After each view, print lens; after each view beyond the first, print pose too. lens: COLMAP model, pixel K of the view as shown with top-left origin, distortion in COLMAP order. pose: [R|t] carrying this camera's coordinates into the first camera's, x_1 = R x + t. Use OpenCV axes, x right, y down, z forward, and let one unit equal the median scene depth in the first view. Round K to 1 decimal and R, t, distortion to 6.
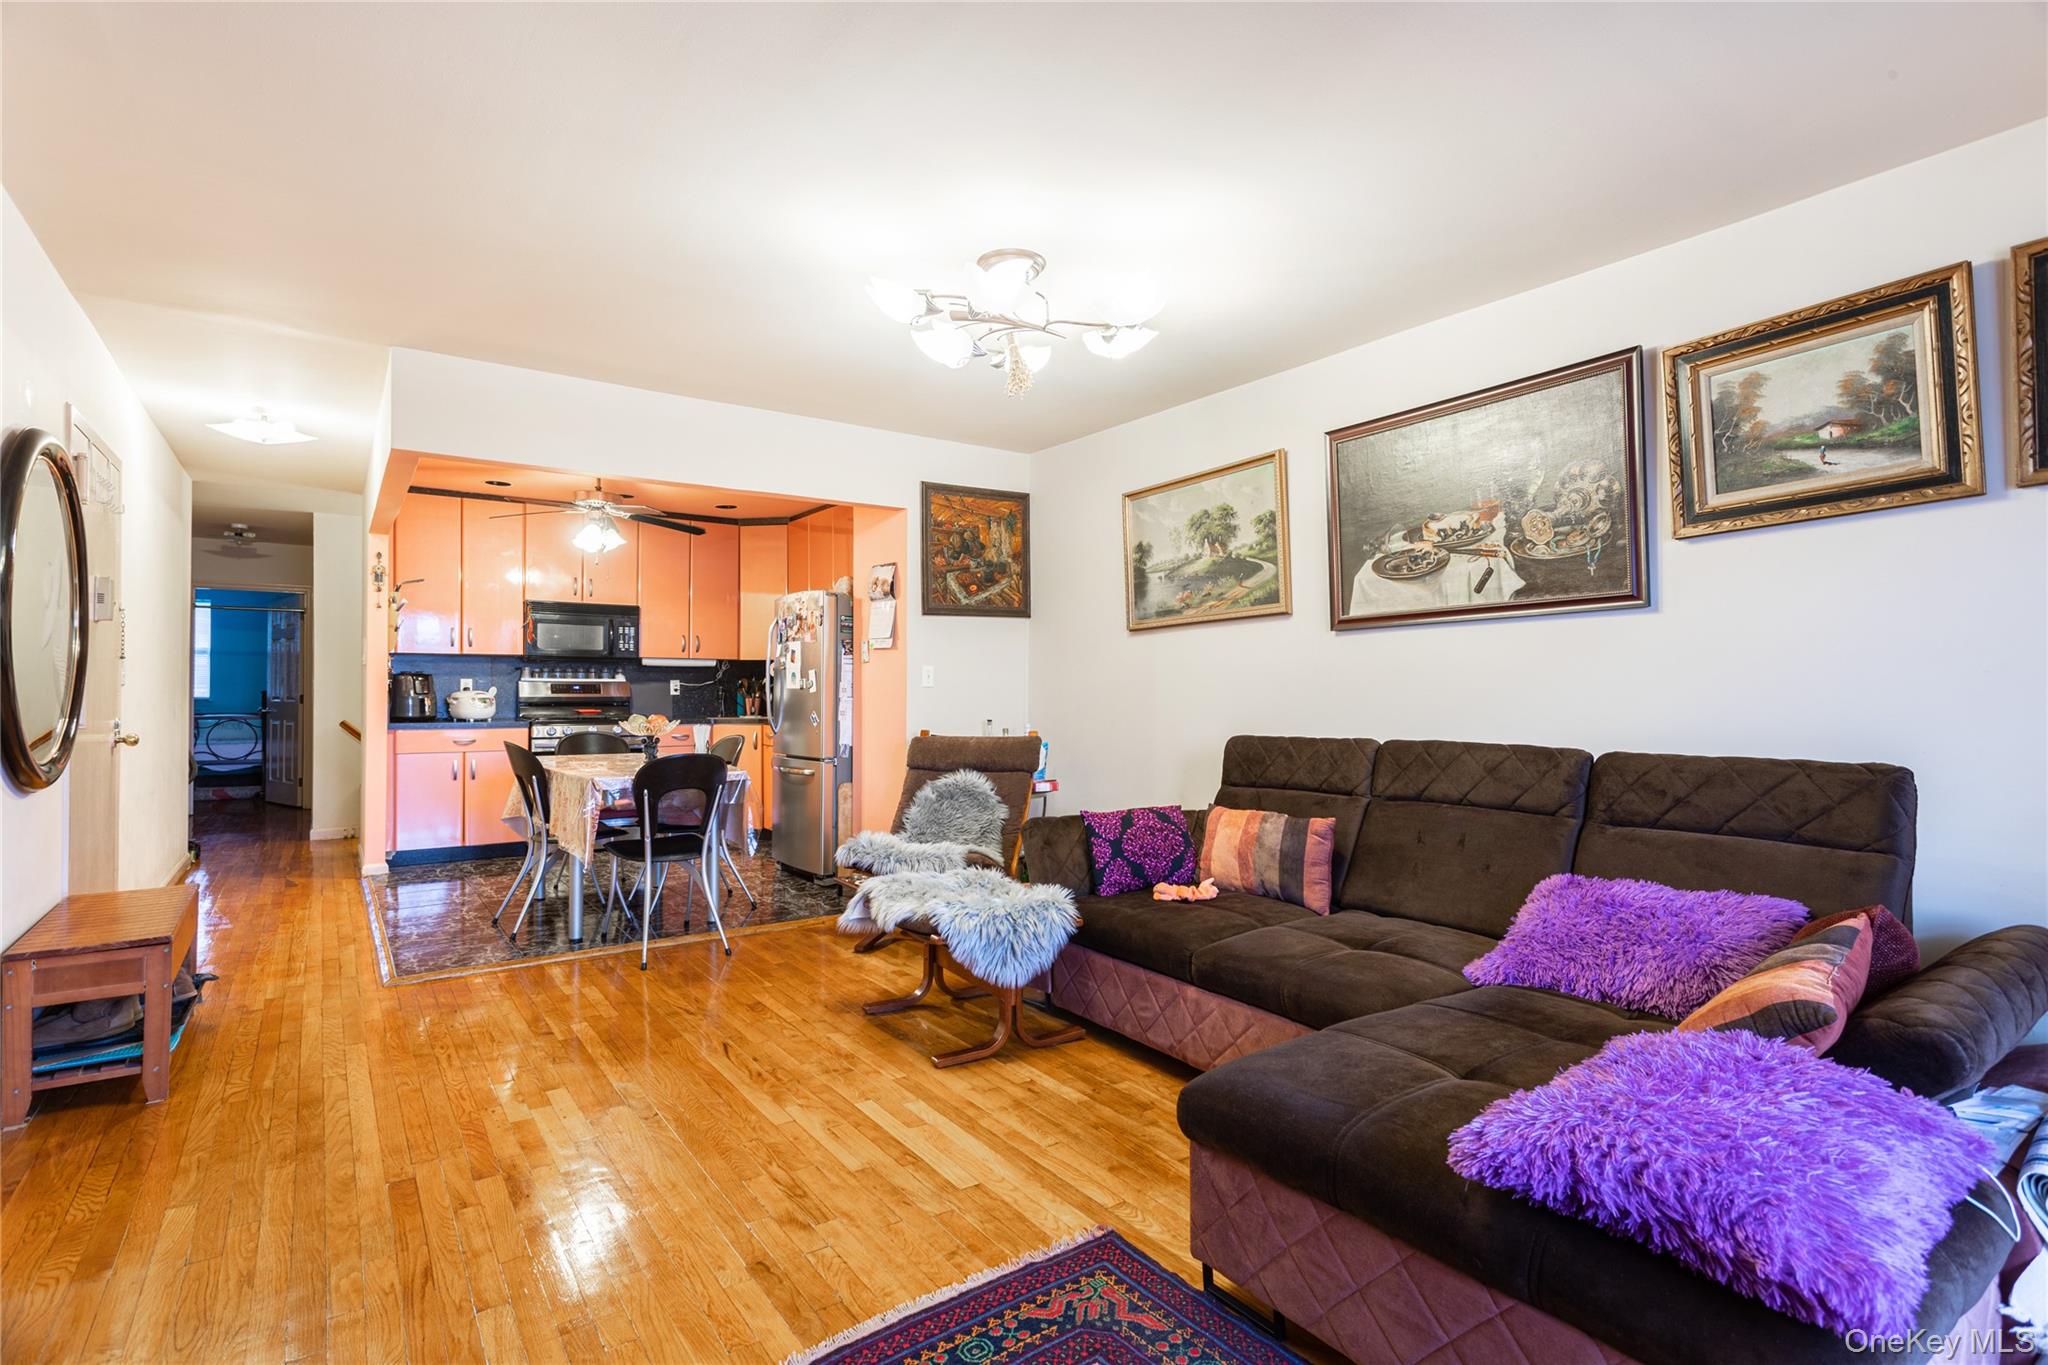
lens RADIAL K [[985.4, 0, 1018.2], [0, 985.4, 686.6], [0, 0, 1]] dist [0.000843, 0.001068]
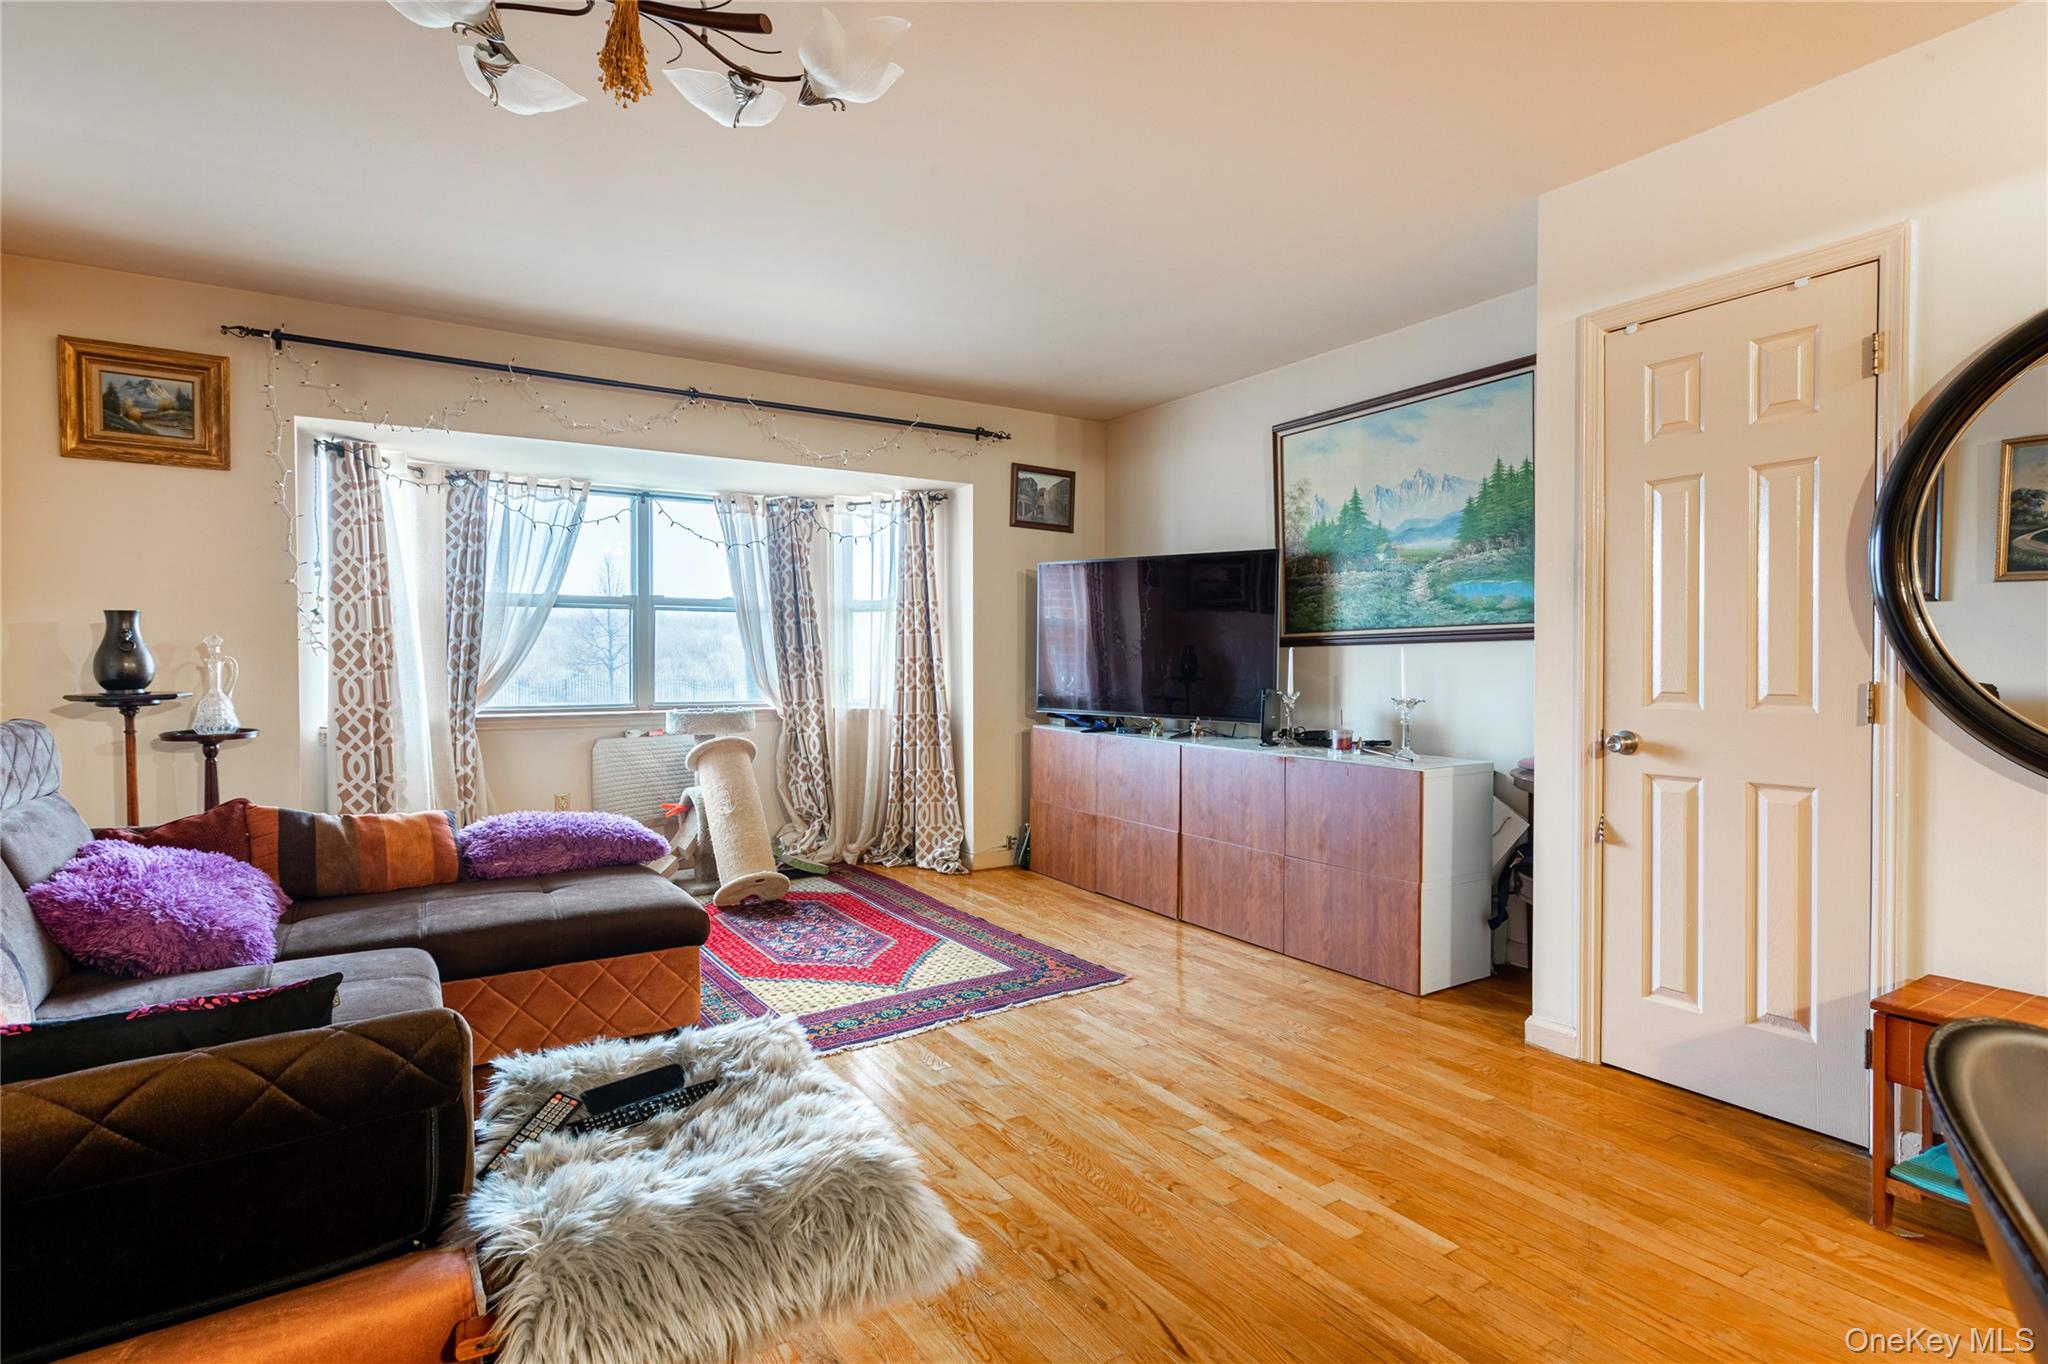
lens RADIAL K [[1022.5, 0, 1022.3], [0, 1022.5, 679.8], [0, 0, 1]] dist [-0.002235, 0.011004]
pose [[-0.999018, -0.003731, 0.044151, -0.142257], [-0.003060, 0.999879, 0.015259, 0.005130], [-0.044202, 0.015109, -0.998908, 0.915864]]
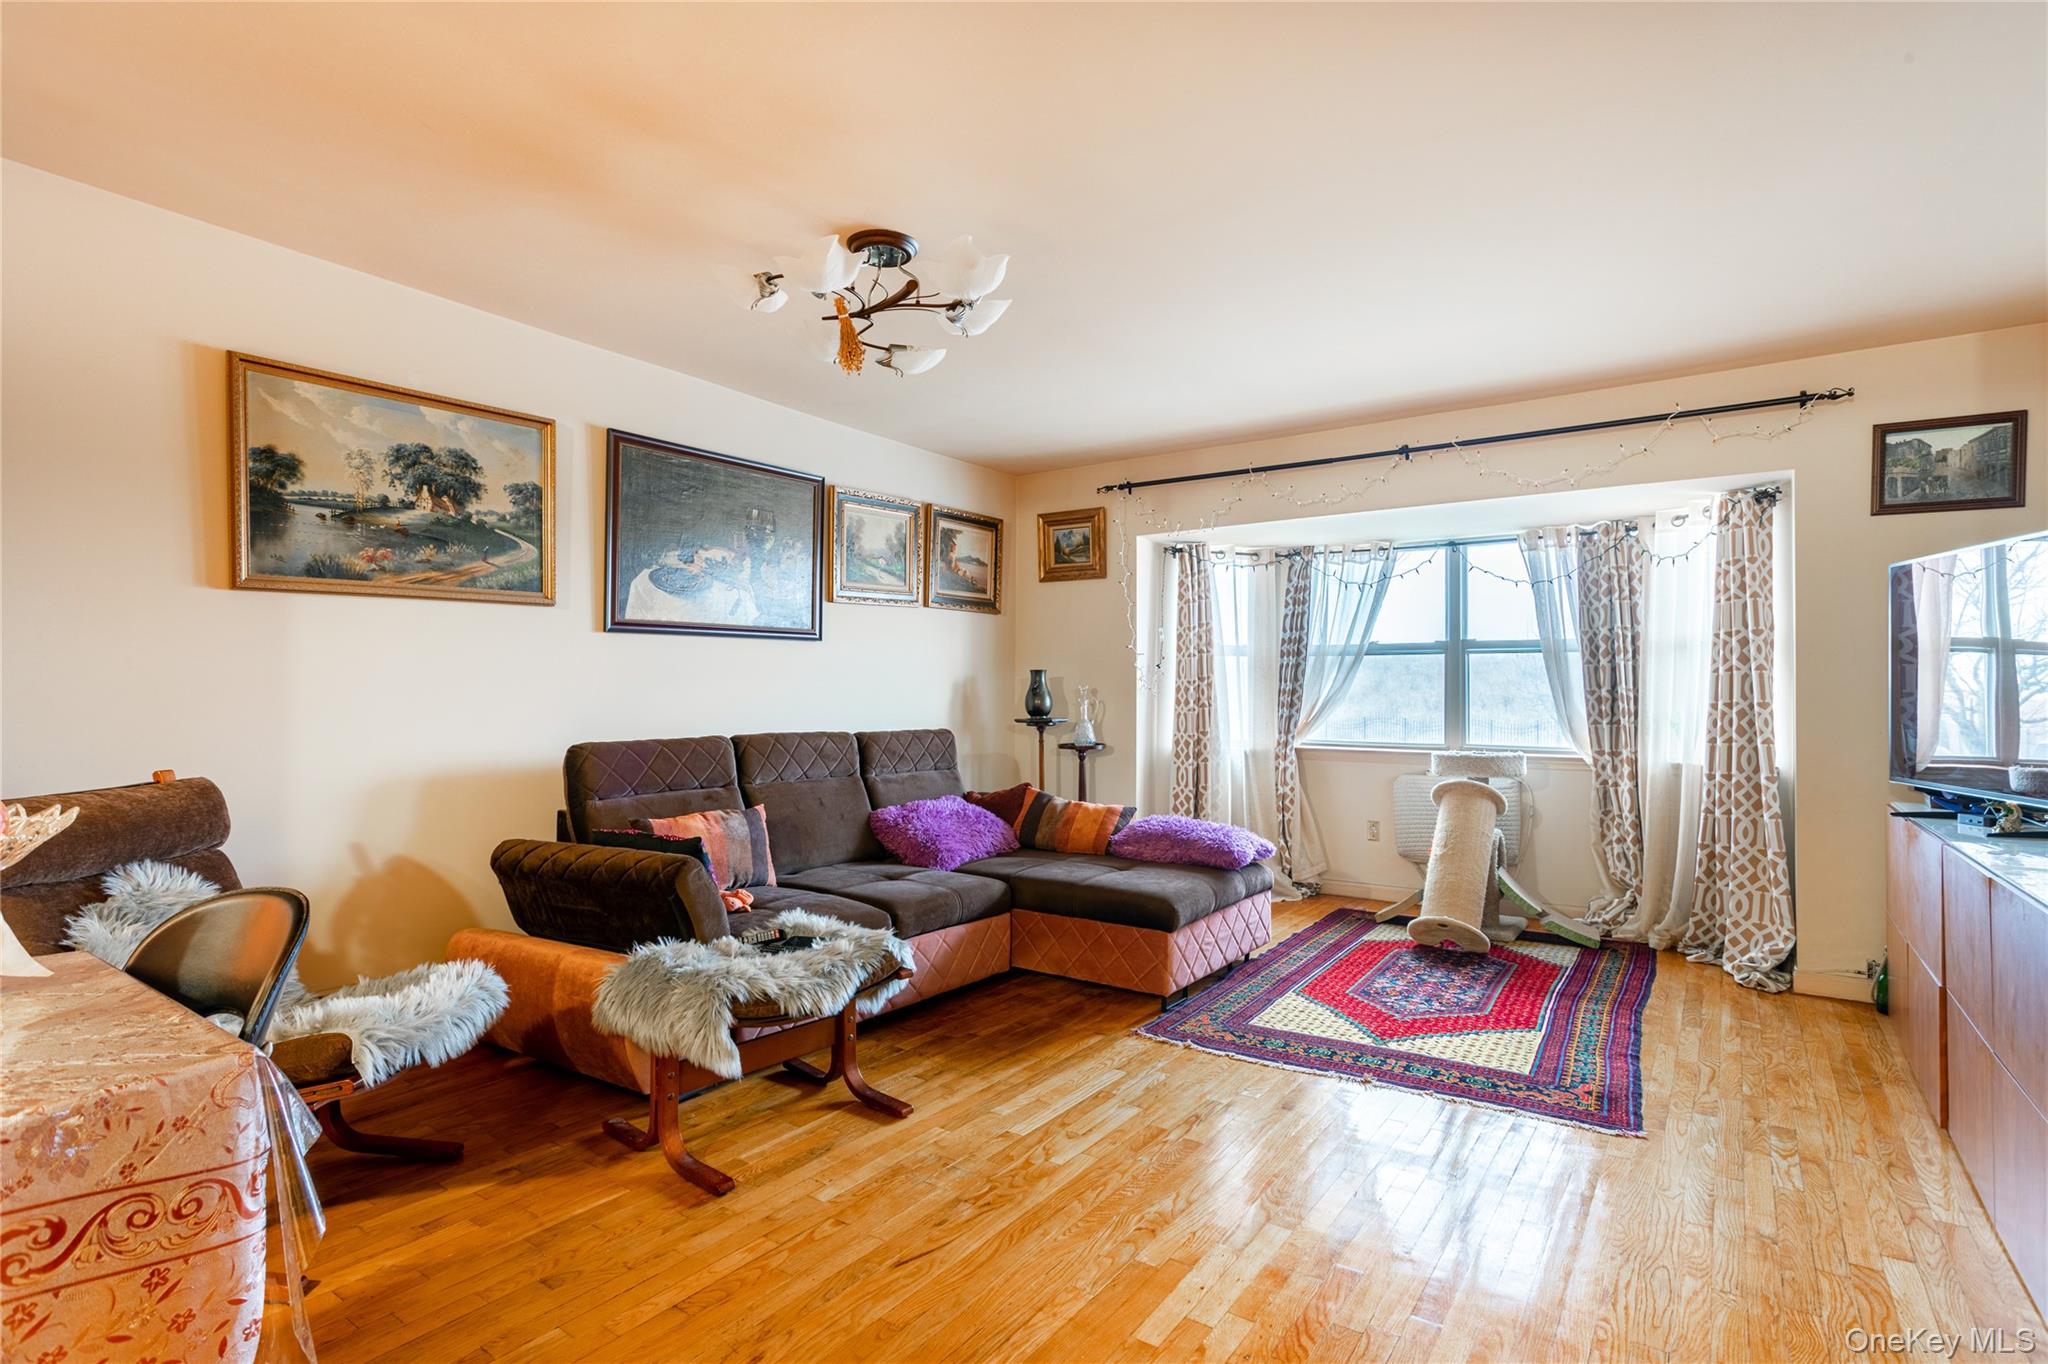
lens RADIAL K [[1022.5, 0, 1022.3], [0, 1022.5, 679.8], [0, 0, 1]] dist [-0.002235, 0.011004]
pose [[-0.344565, 0.011107, 0.938697, -0.562240], [-0.012847, 0.999781, -0.016545, 0.002057], [-0.938674, -0.017760, -0.344347, 0.694658]]
